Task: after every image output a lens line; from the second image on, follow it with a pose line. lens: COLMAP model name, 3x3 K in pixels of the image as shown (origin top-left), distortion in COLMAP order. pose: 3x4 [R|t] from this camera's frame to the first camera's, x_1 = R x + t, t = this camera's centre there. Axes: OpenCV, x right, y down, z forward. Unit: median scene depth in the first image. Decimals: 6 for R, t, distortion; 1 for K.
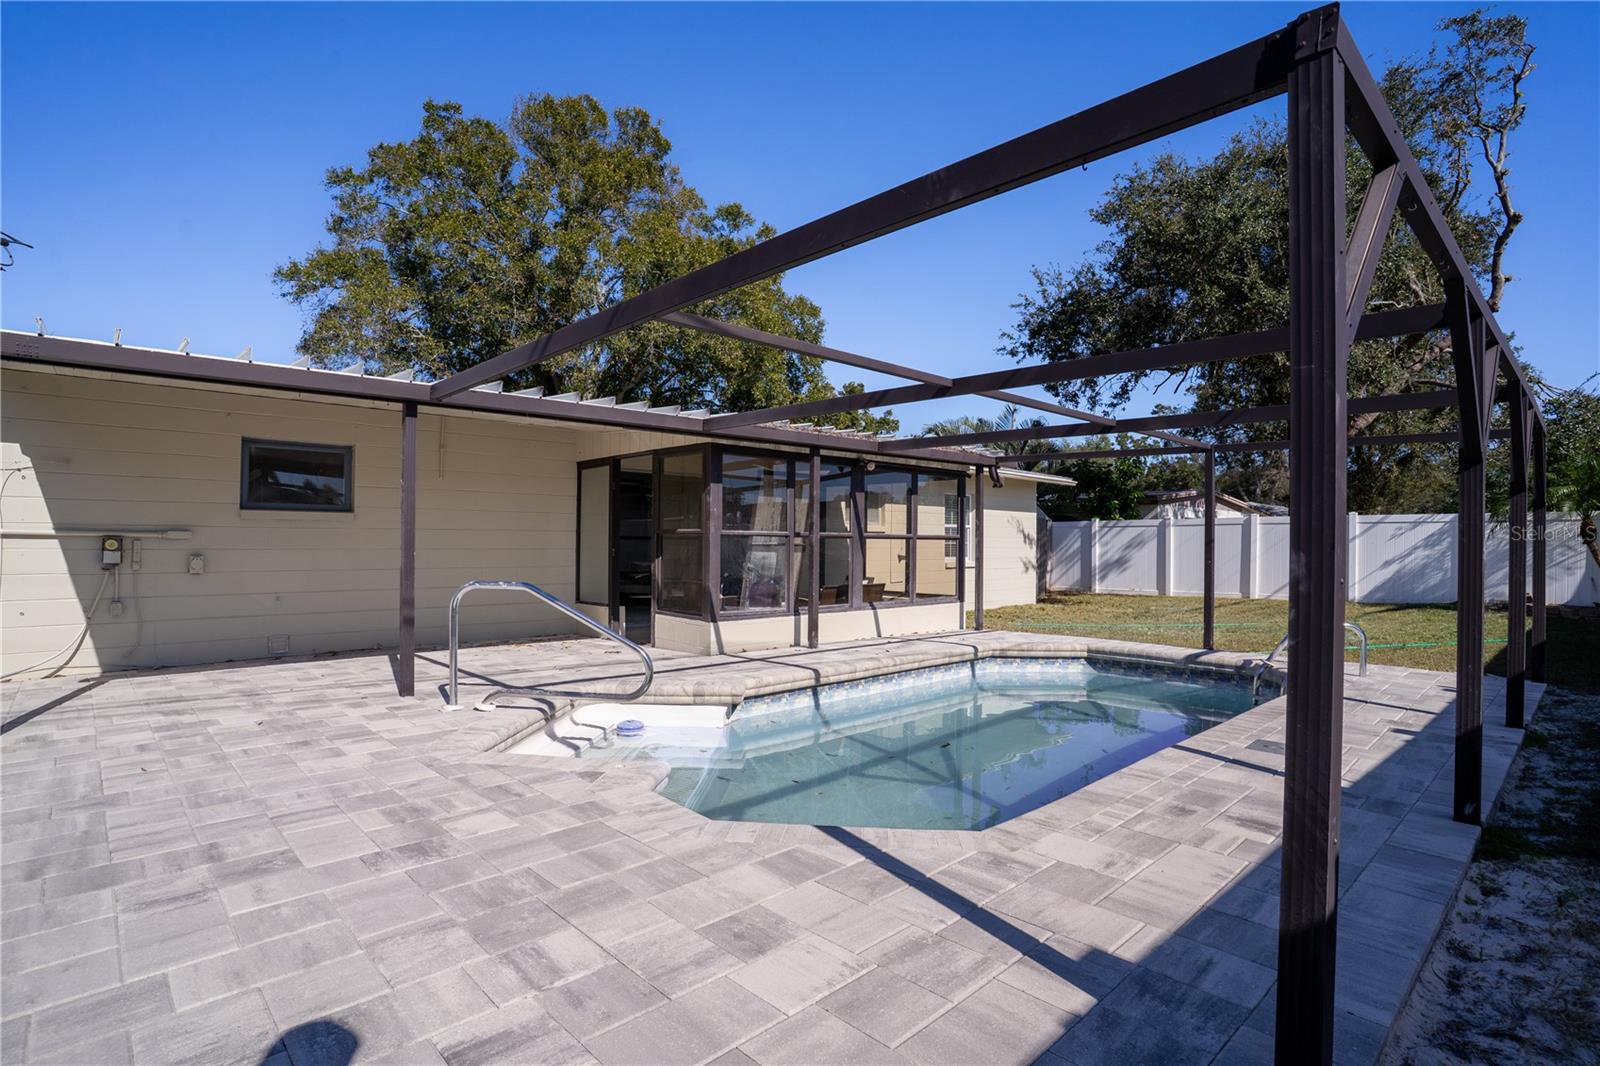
lens RADIAL K [[784.9, 0, 807.2], [0, 784.9, 540.0], [0, 0, 1]] dist [-0.029342, 0.000271]
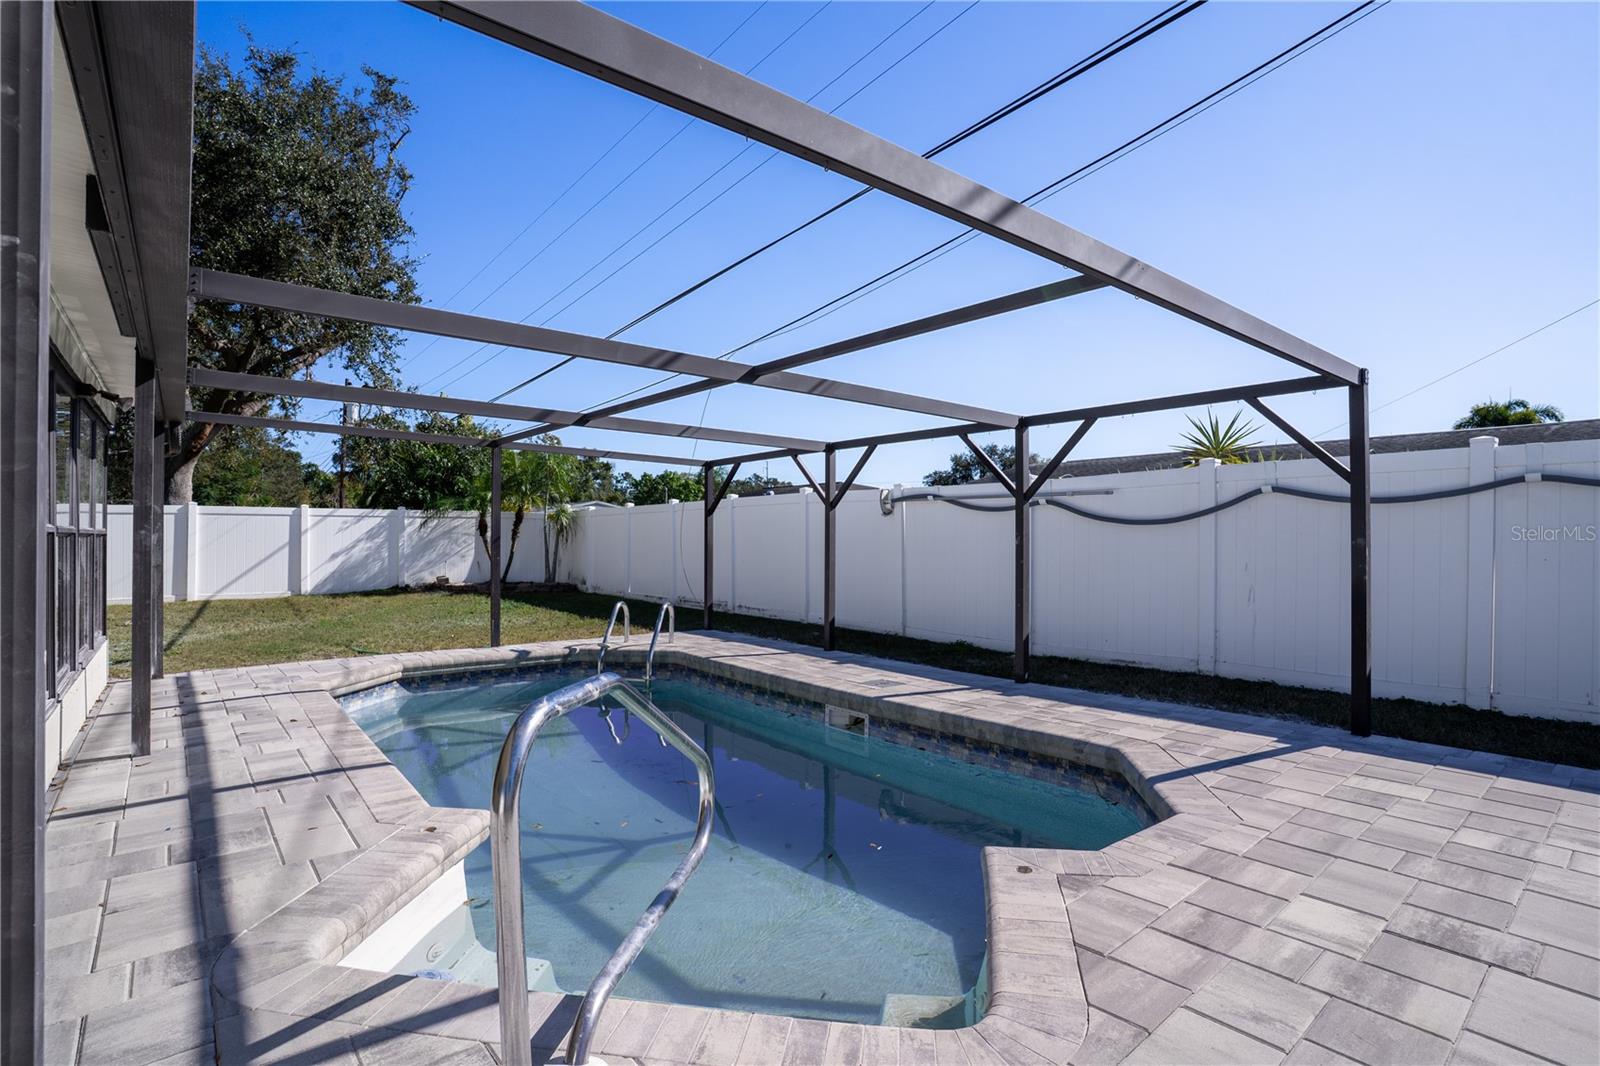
lens RADIAL K [[784.9, 0, 807.0], [0, 784.9, 540.3], [0, 0, 1]] dist [-0.029342, 0.000271]
pose [[0.041287, -0.006116, 0.999129, -0.451414], [-0.008004, 0.999947, 0.006452, -0.003397], [-0.999115, -0.008264, 0.041236, 0.559781]]
